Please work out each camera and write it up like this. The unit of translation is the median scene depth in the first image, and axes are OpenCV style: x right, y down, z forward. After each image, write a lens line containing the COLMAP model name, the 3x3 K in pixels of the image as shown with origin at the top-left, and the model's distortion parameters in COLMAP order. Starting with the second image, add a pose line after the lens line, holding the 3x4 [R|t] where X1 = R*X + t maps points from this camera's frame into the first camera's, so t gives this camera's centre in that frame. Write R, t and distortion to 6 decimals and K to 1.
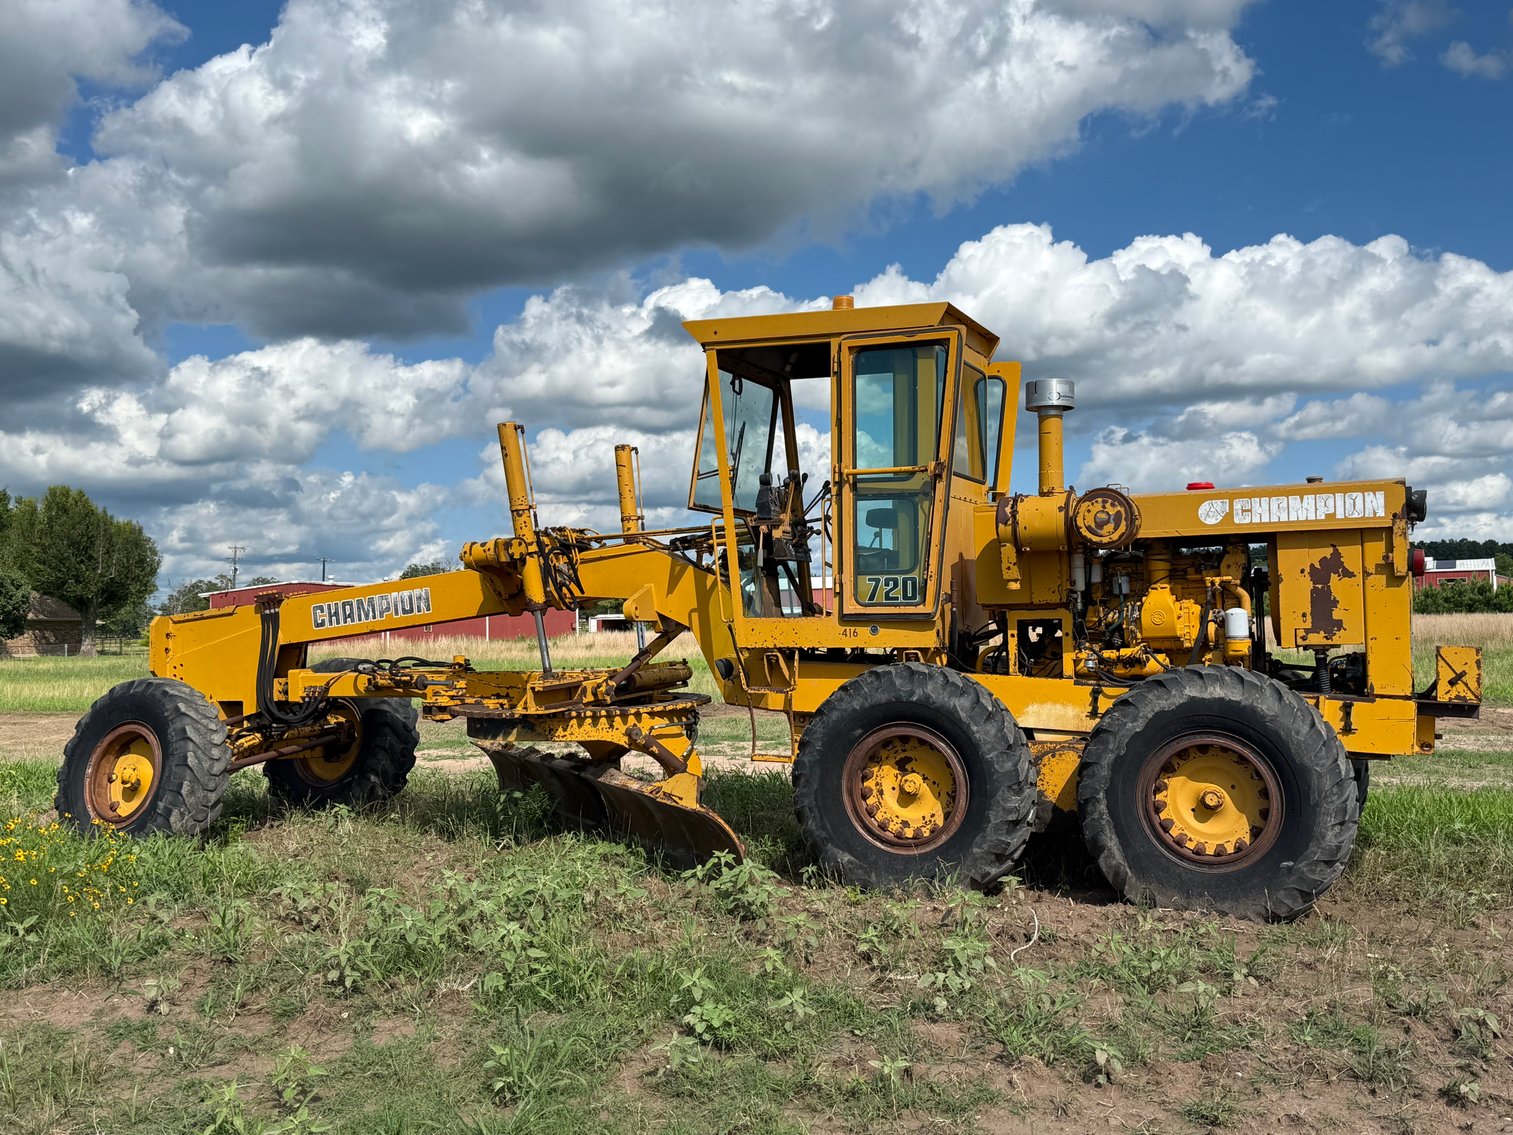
lens RADIAL K [[1677.7, 0, 756.5], [0, 1677.7, 567.5], [0, 0, 1]] dist [0.190741, -0.420859]
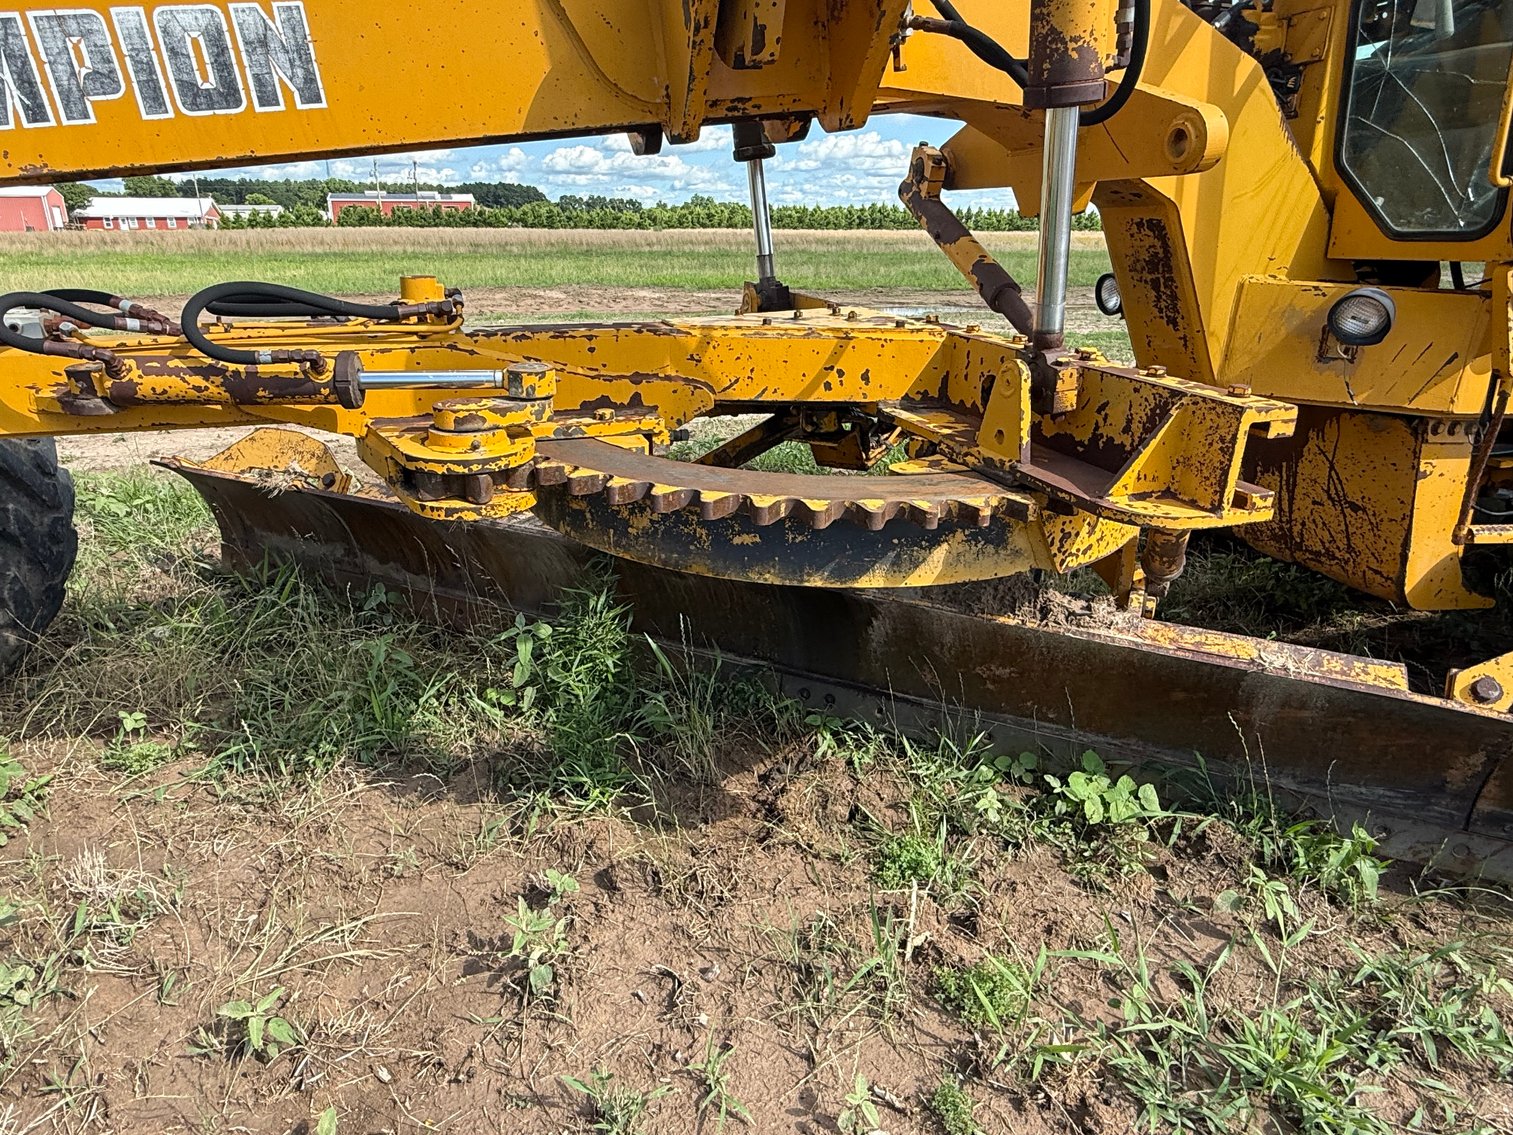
lens RADIAL K [[930.9, 0, 732.7], [0, 930.9, 563.3], [0, 0, 1]] dist [0.001006, -0.001328]
pose [[0.759049, -0.199253, 0.619793, -0.293319], [-0.040334, 0.935792, 0.350238, 0.046669], [-0.649783, -0.290846, 0.702275, 0.981665]]
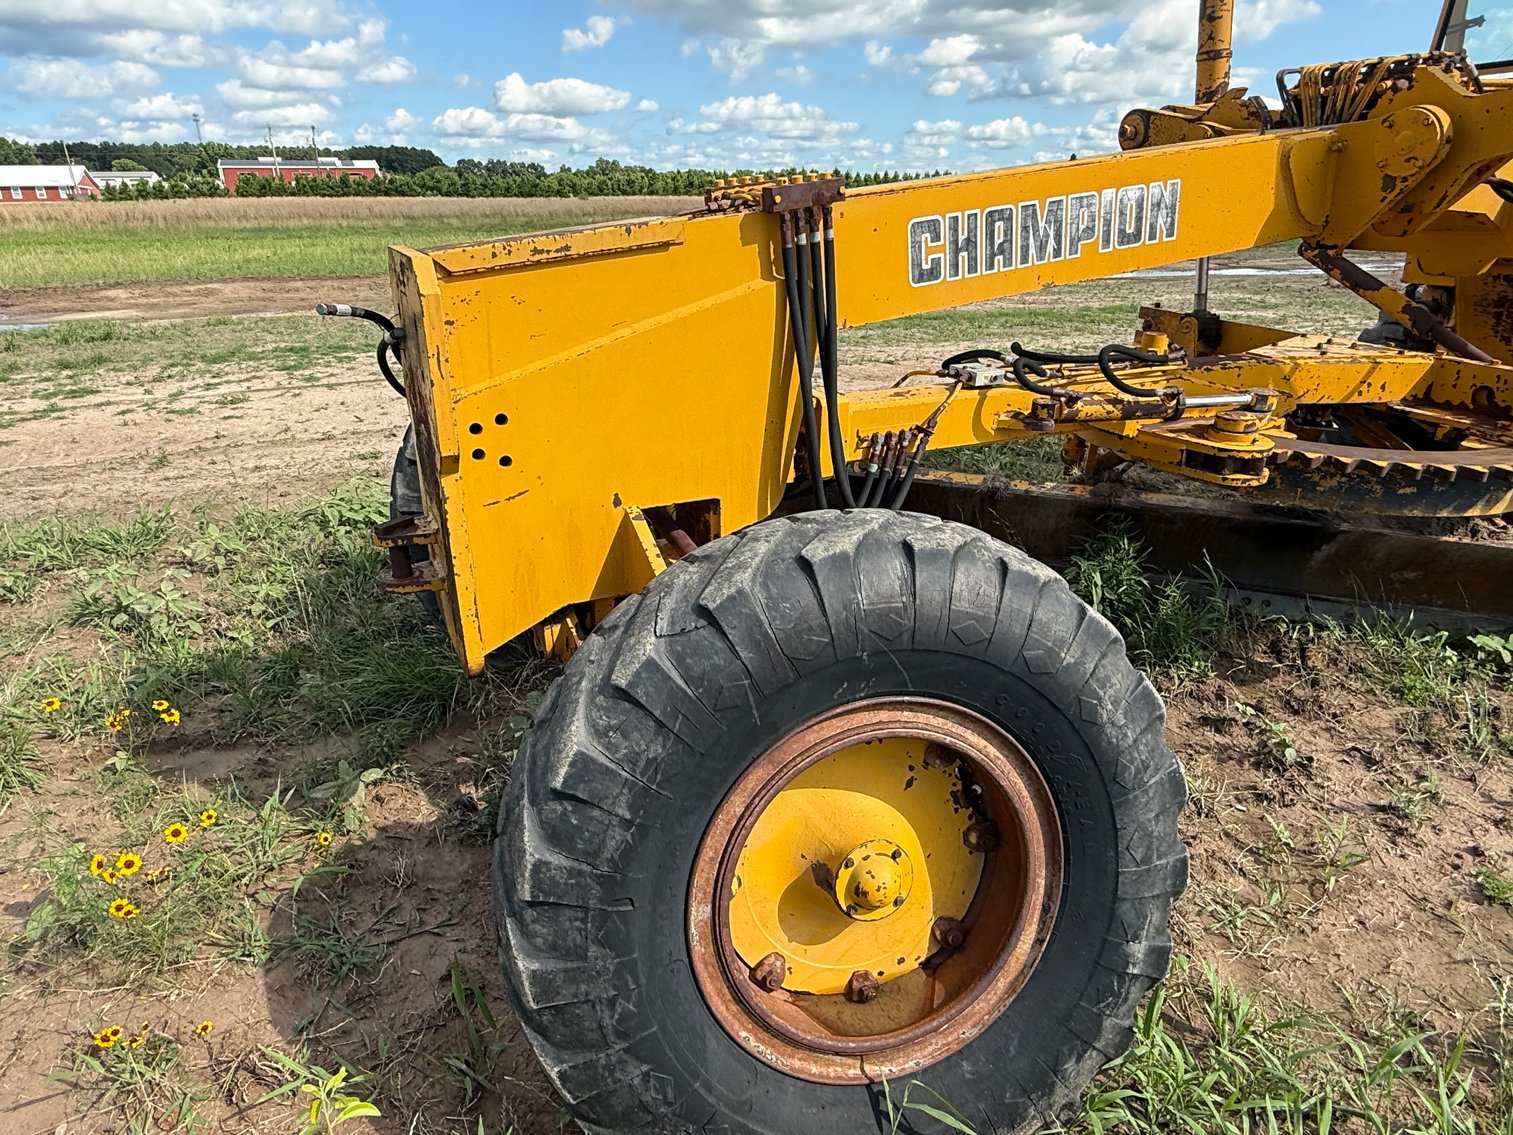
lens RADIAL K [[930.9, 0, 740.9], [0, 930.9, 568.3], [0, 0, 1]] dist [0.000612, 0.000232]
pose [[0.684067, -0.257705, 0.682378, -0.539641], [-0.034502, 0.923031, 0.383176, 0.019325], [-0.728602, -0.285662, 0.622524, 1.066778]]
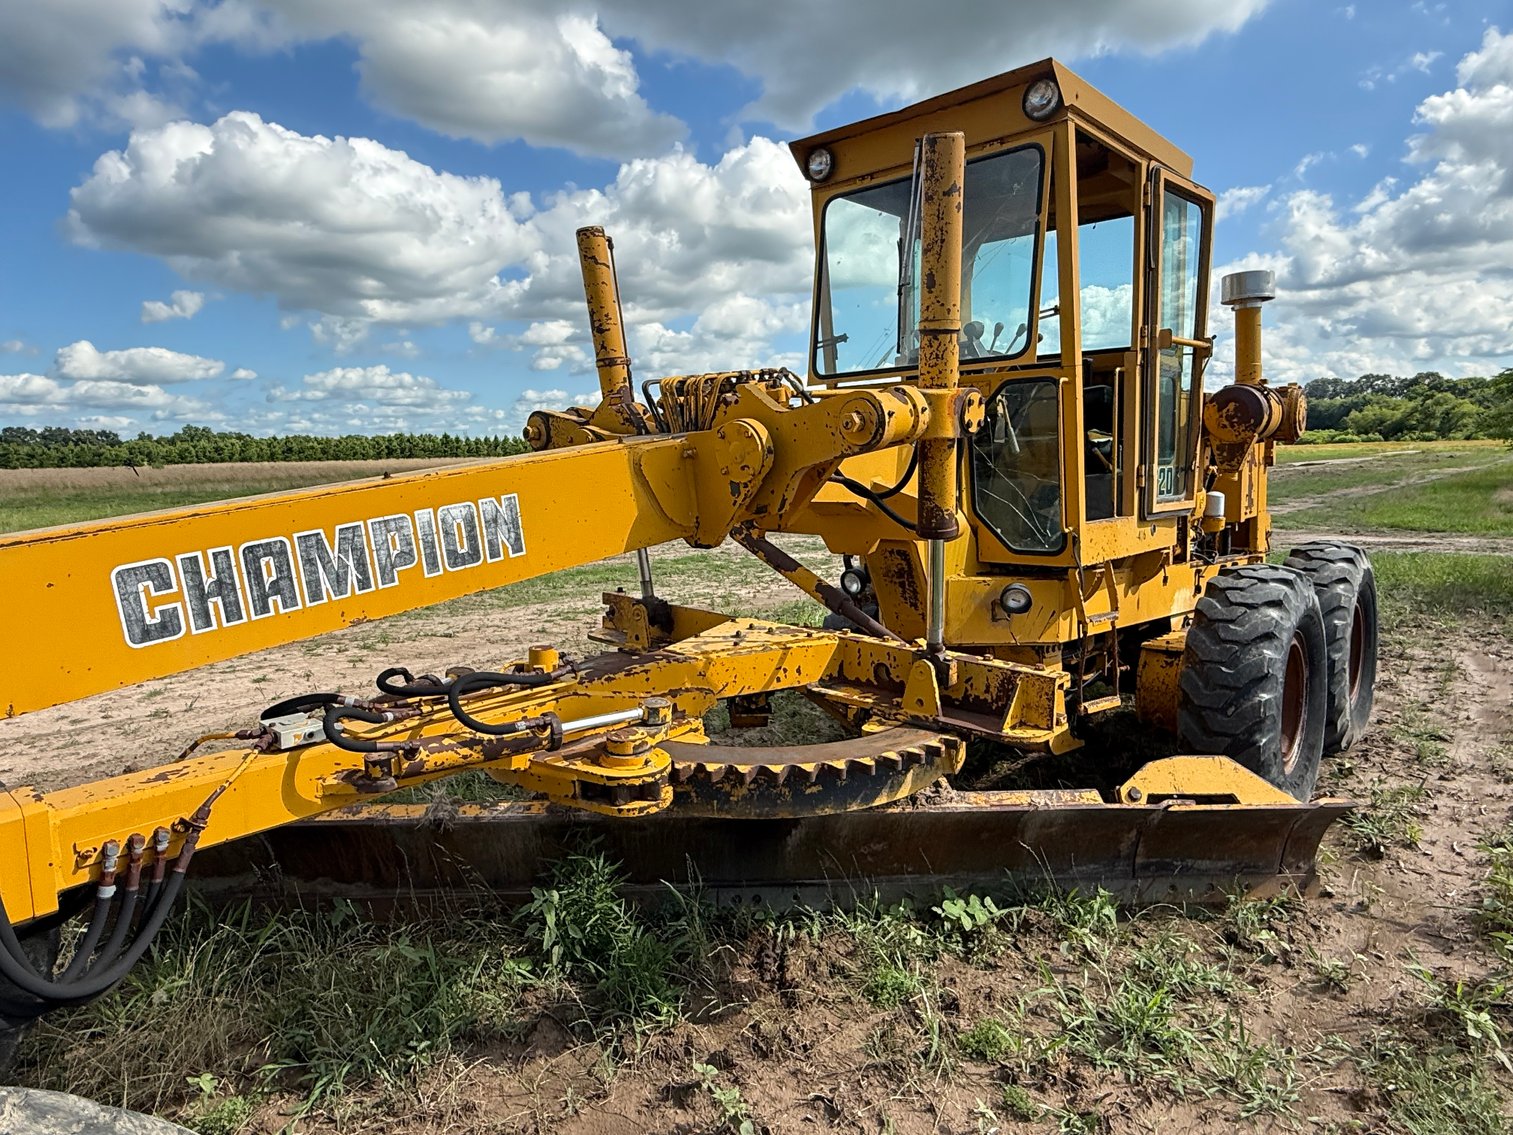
lens RADIAL K [[934.9, 0, 739.2], [0, 934.9, 553.4], [0, 0, 1]] dist [0.002426, -0.002081]
pose [[0.358177, -0.094400, 0.928869, -0.448028], [-0.017205, 0.994039, 0.107657, 0.001685], [-0.933495, -0.054541, 0.354417, 1.028156]]
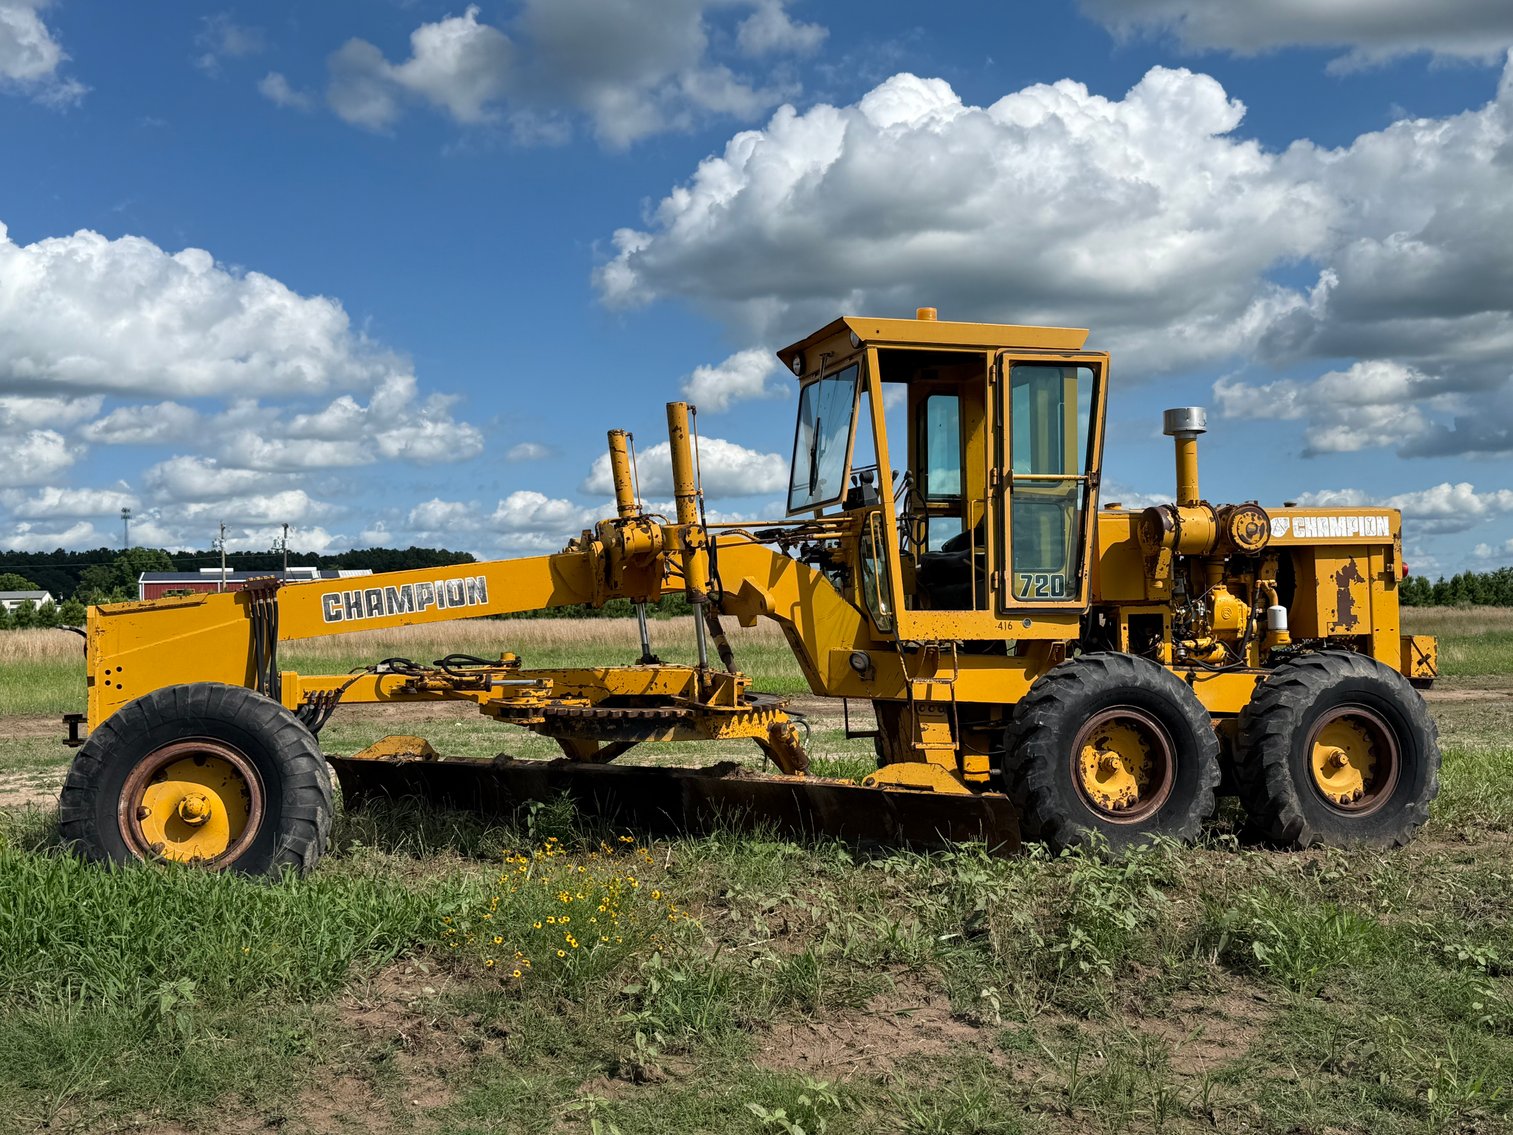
lens RADIAL K [[1688.1, 0, 741.4], [0, 1688.1, 569.4], [0, 0, 1]] dist [0.200049, -0.475468]
pose [[0.781361, 0.022746, 0.623664, -0.758793], [-0.020495, 0.999732, -0.010785, 0.018059], [-0.623743, -0.004355, 0.781618, 0.259015]]
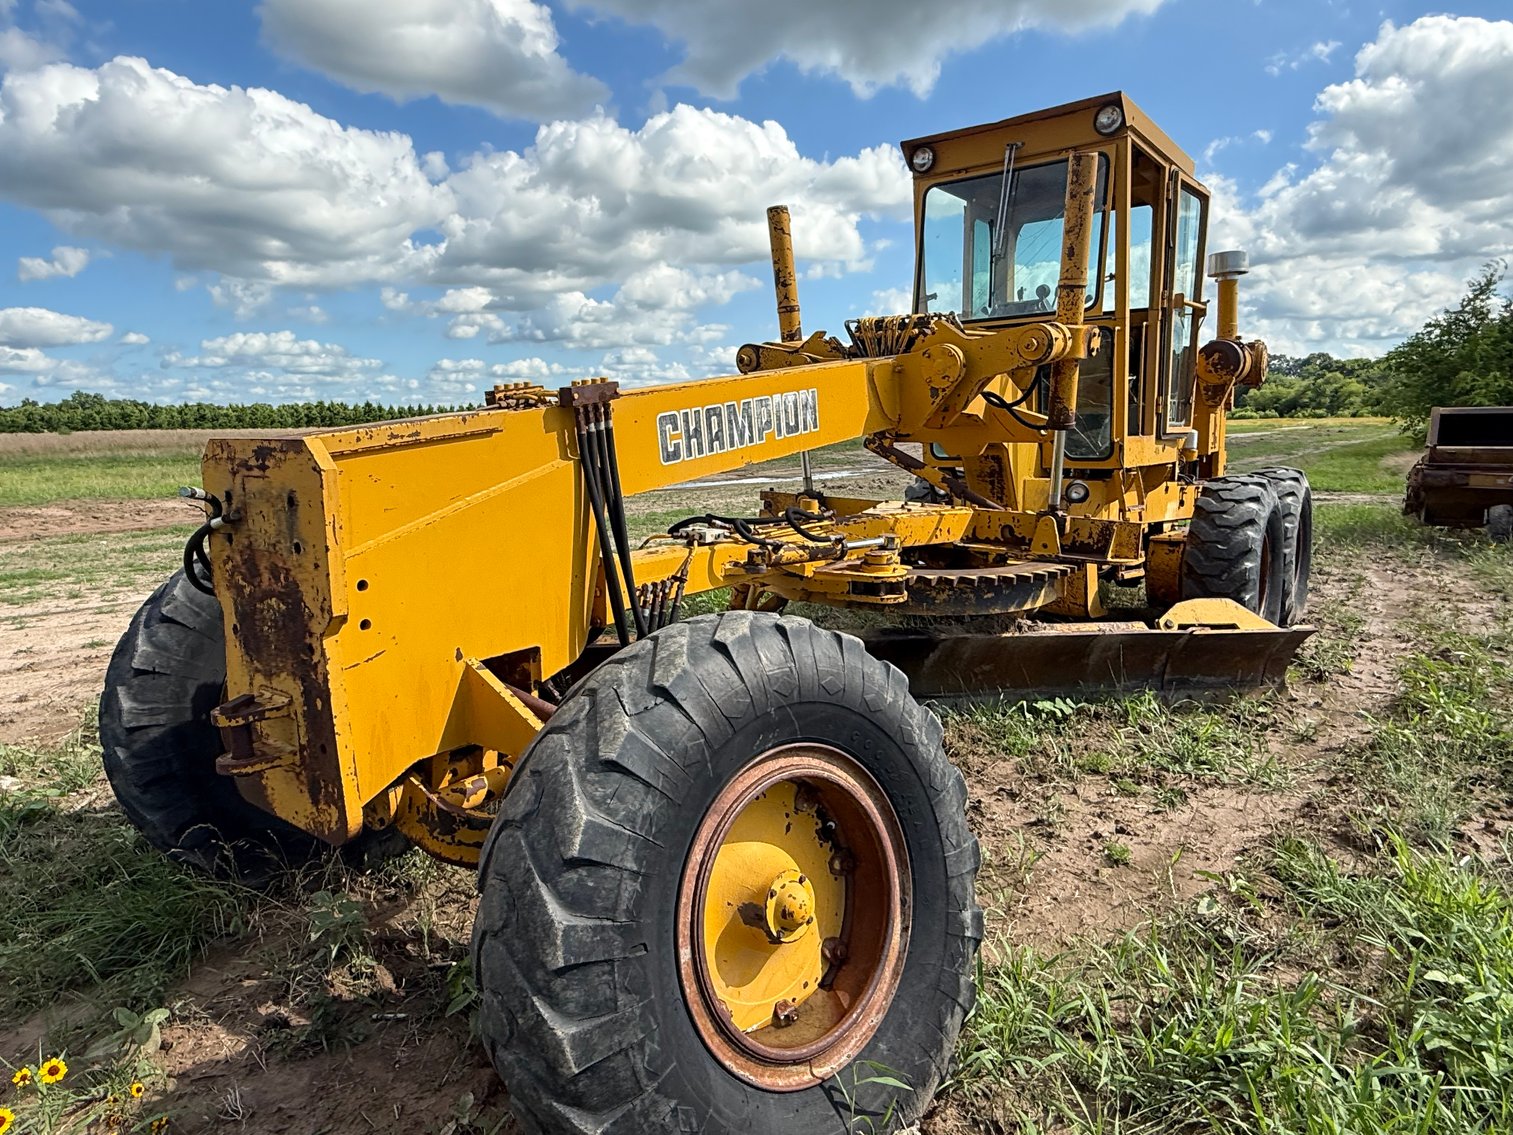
lens RADIAL K [[938.4, 0, 741.3], [0, 938.4, 561.4], [0, 0, 1]] dist [0.001392, -0.003401]
pose [[0.276377, -0.129021, 0.952349, -0.617148], [-0.024277, 0.989694, 0.141126, 0.030806], [-0.960743, -0.062124, 0.270396, 1.097969]]
